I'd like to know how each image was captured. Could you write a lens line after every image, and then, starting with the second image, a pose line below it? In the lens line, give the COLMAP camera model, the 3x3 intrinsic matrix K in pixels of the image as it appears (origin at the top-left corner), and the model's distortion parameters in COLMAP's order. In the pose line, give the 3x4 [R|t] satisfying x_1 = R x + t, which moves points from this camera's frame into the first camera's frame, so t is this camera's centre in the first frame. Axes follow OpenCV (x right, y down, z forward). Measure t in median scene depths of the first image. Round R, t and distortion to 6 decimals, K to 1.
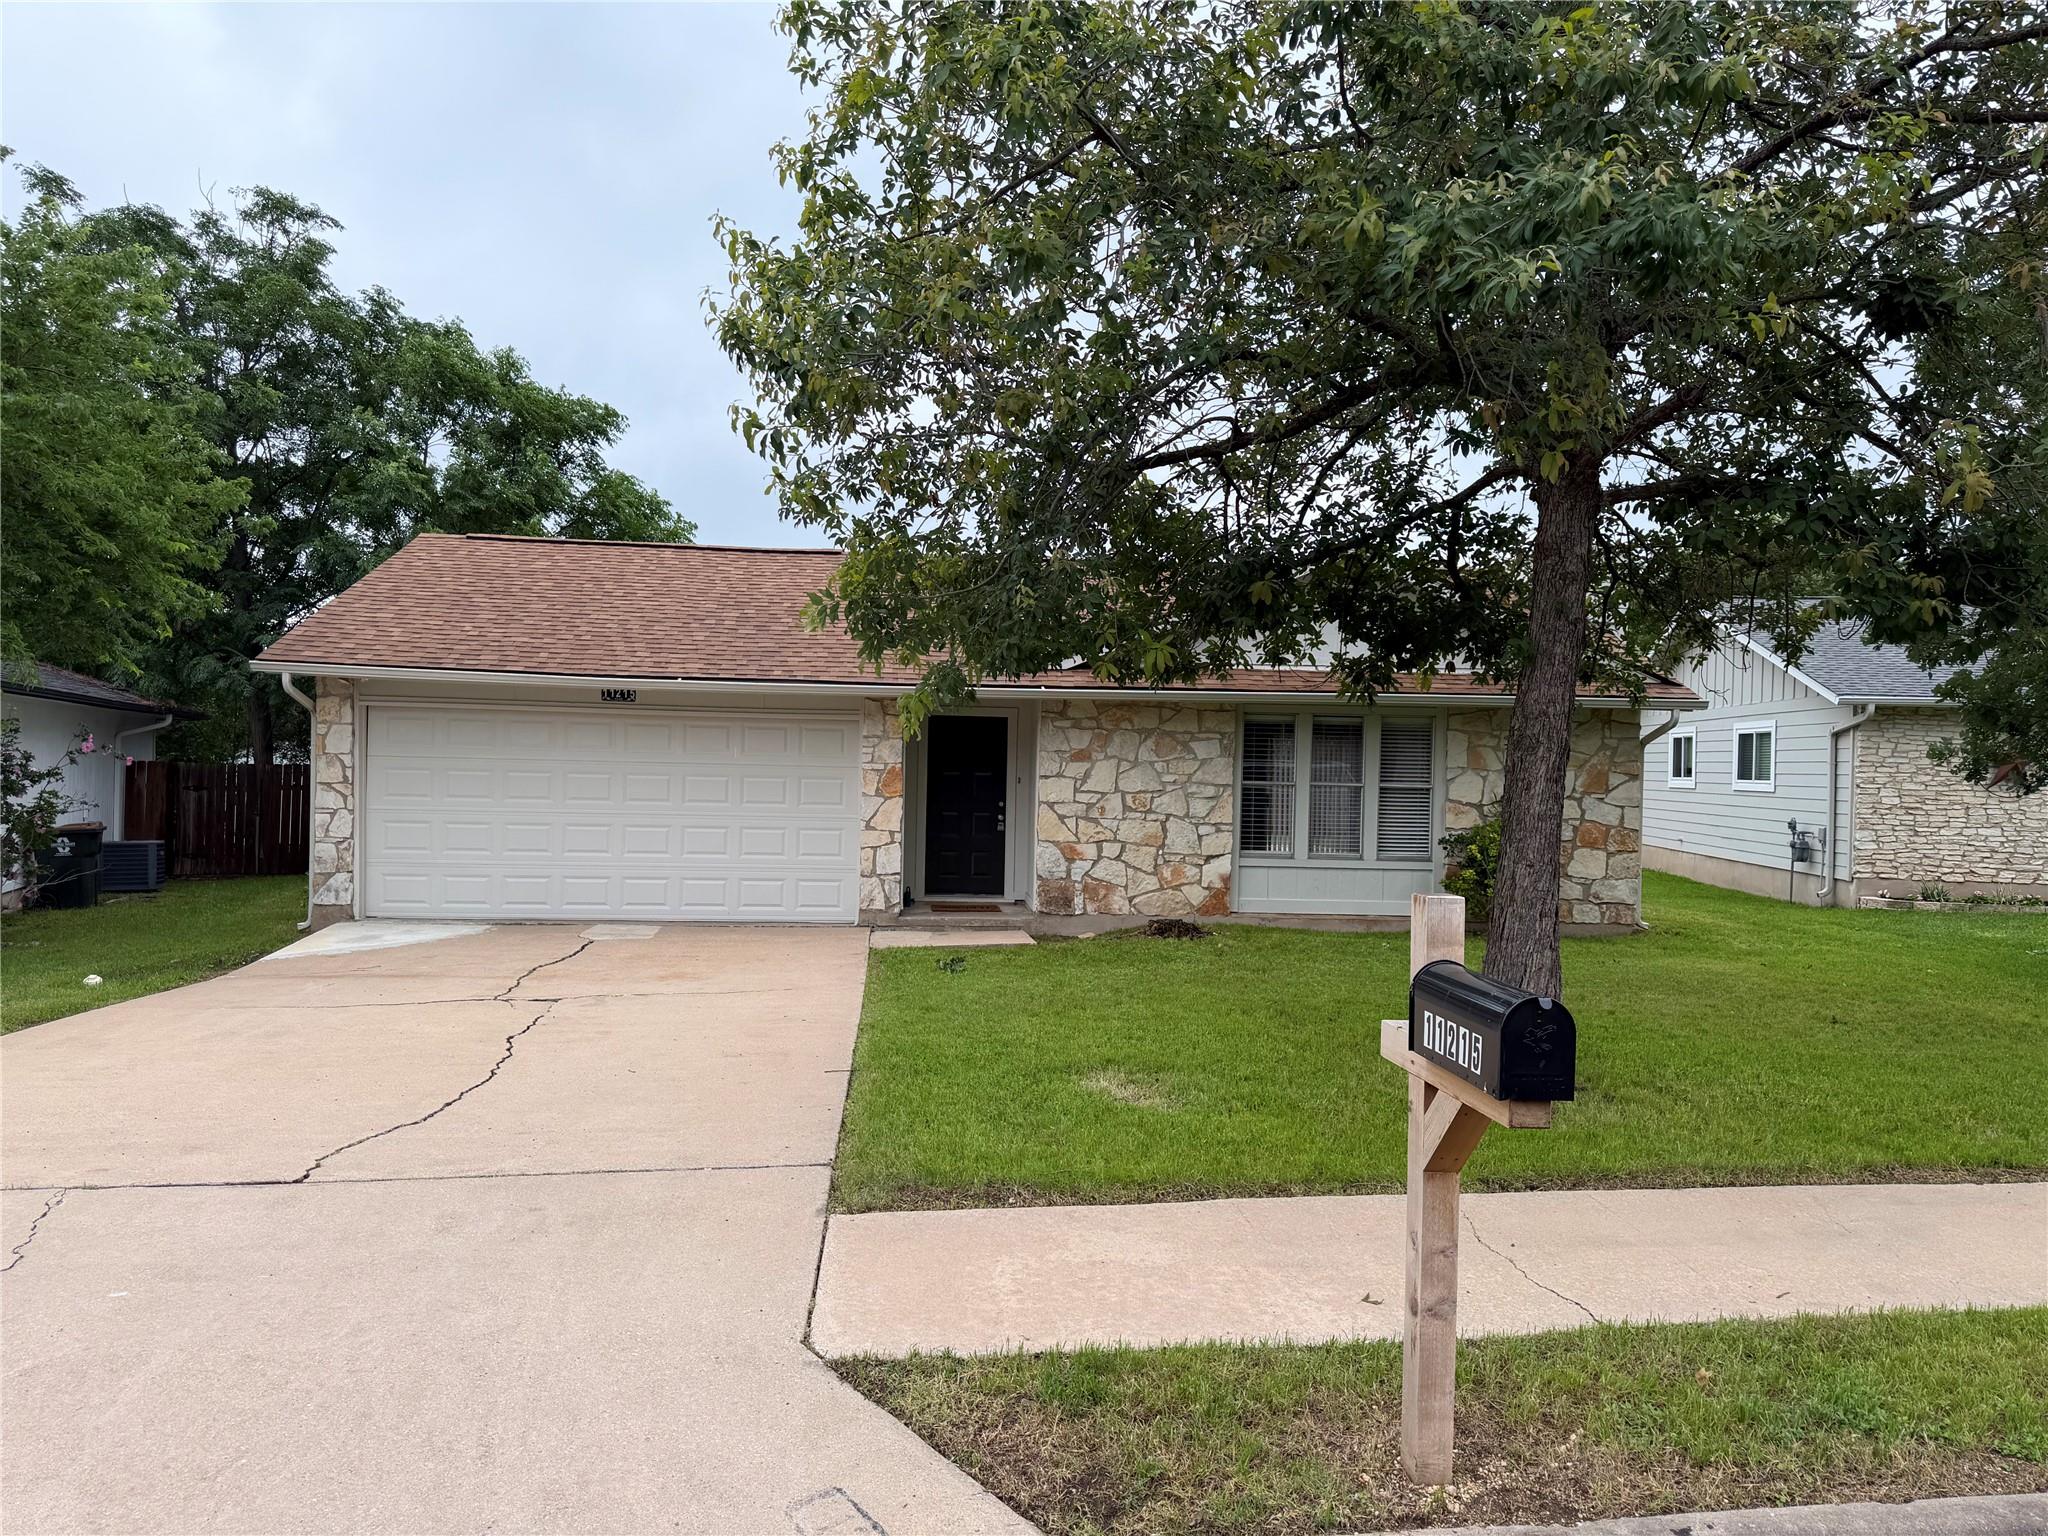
lens RADIAL K [[1404.7, 0, 1024.0], [0, 1404.7, 768.0], [0, 0, 1]] dist [0.126842, -0.185529]
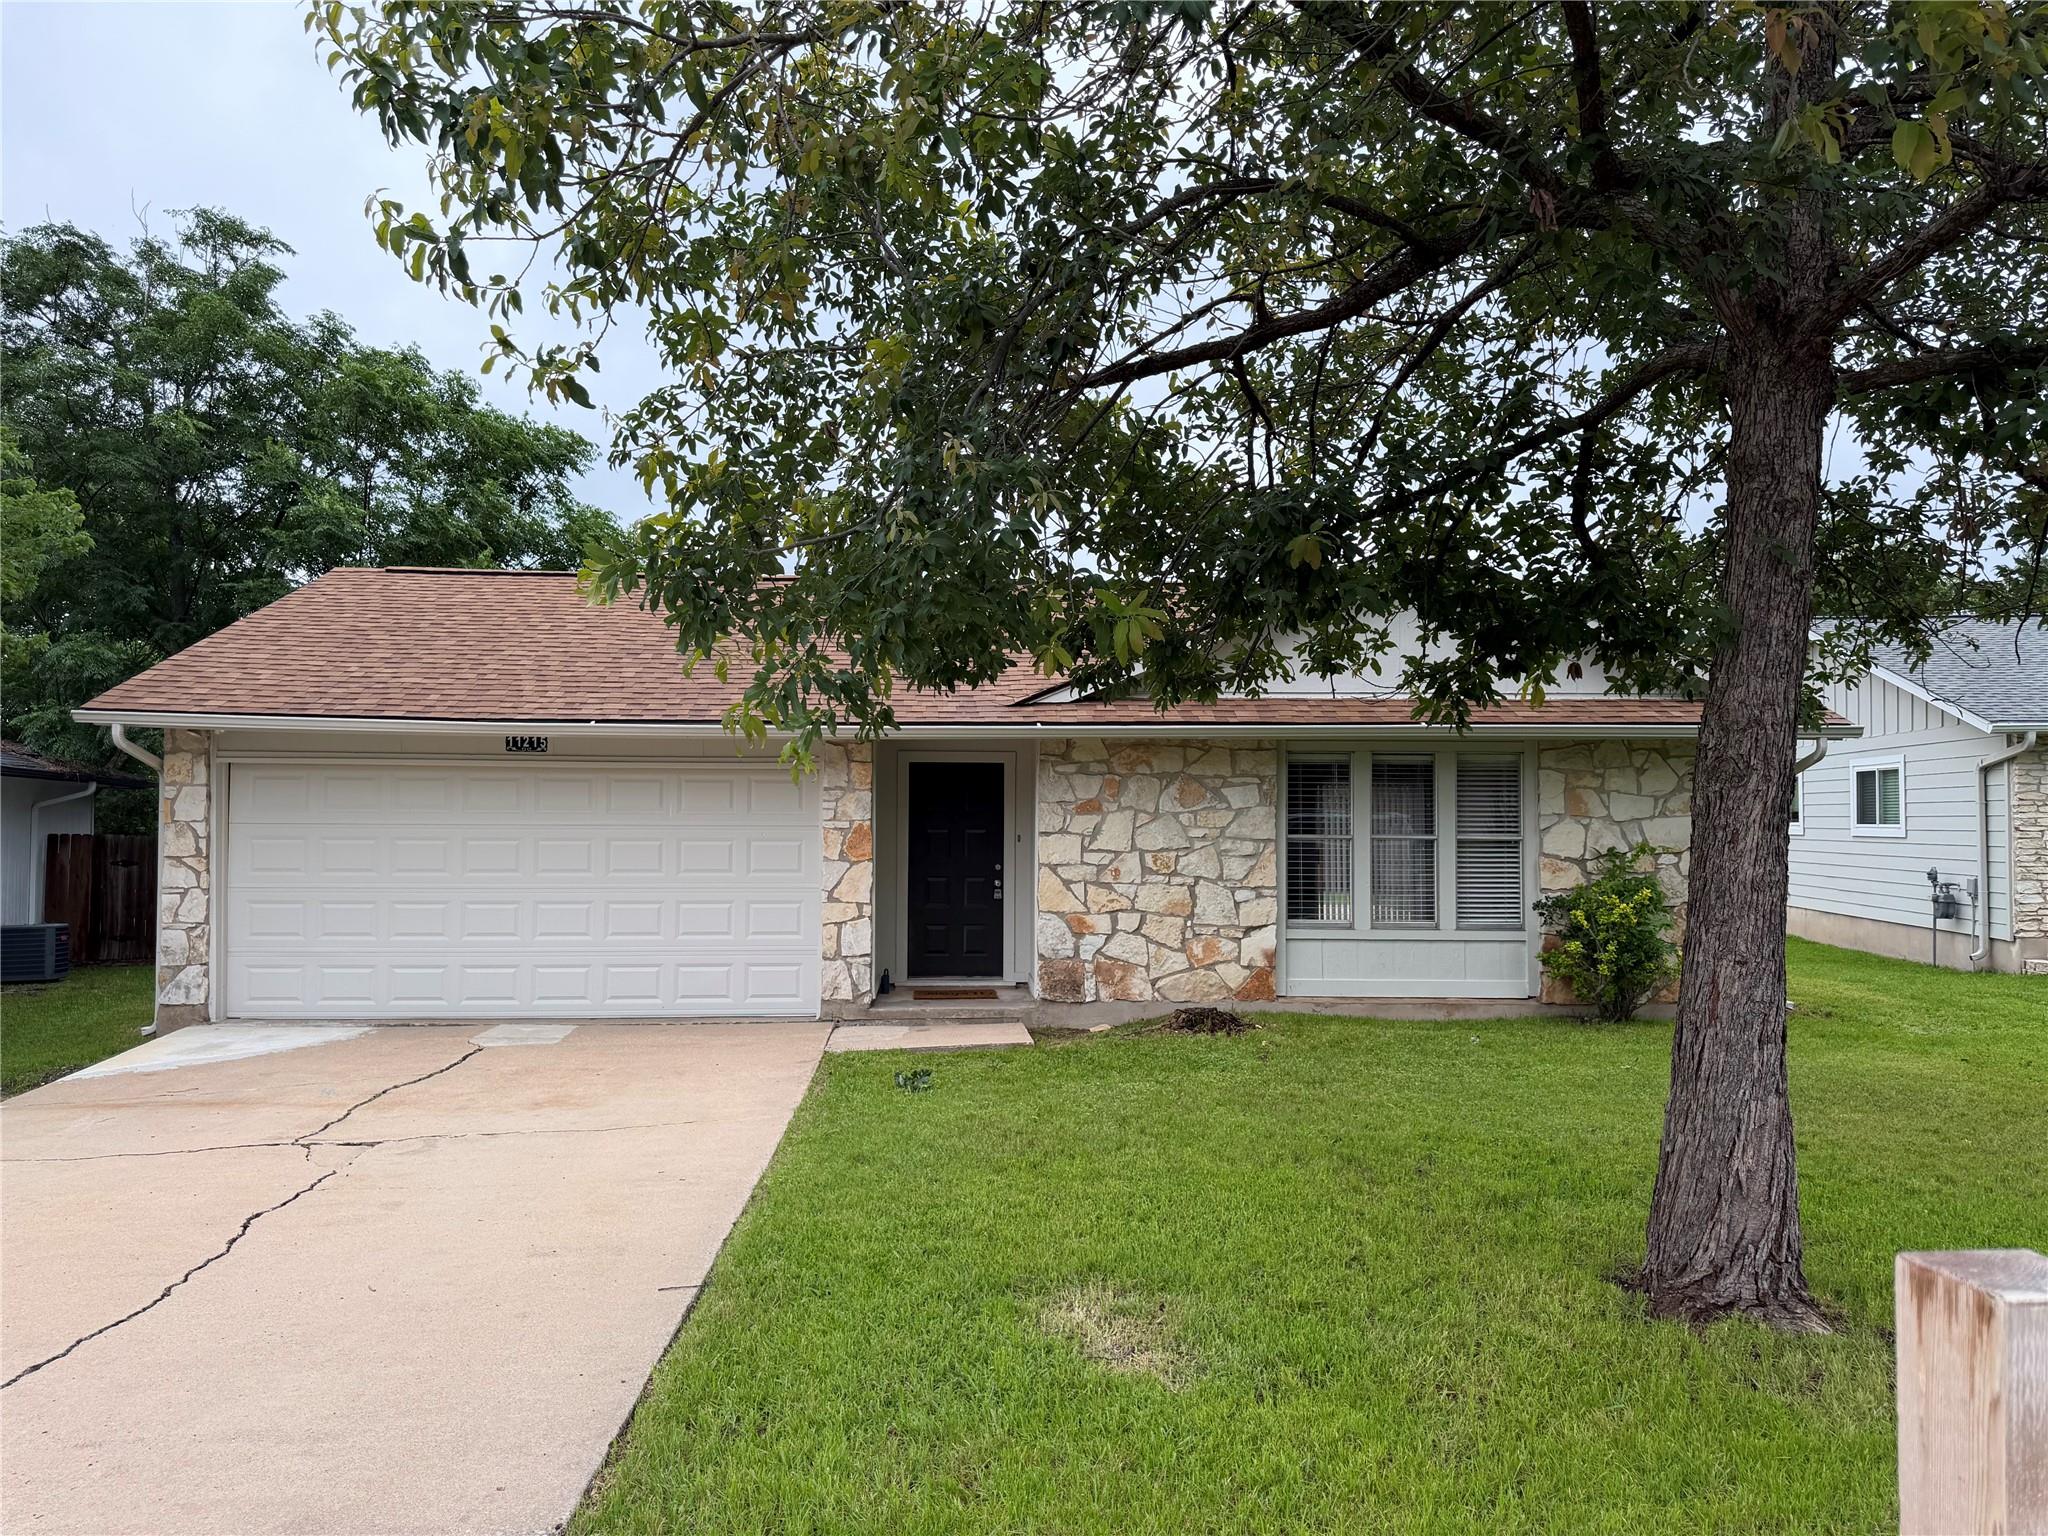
lens RADIAL K [[1404.7, 0, 1024.0], [0, 1404.7, 768.0], [0, 0, 1]] dist [0.126842, -0.185529]
pose [[0.999320, -0.018535, -0.031870, 0.029129], [0.017232, 0.999023, -0.040694, 0.001219], [0.032594, 0.040117, 0.998663, 0.175936]]
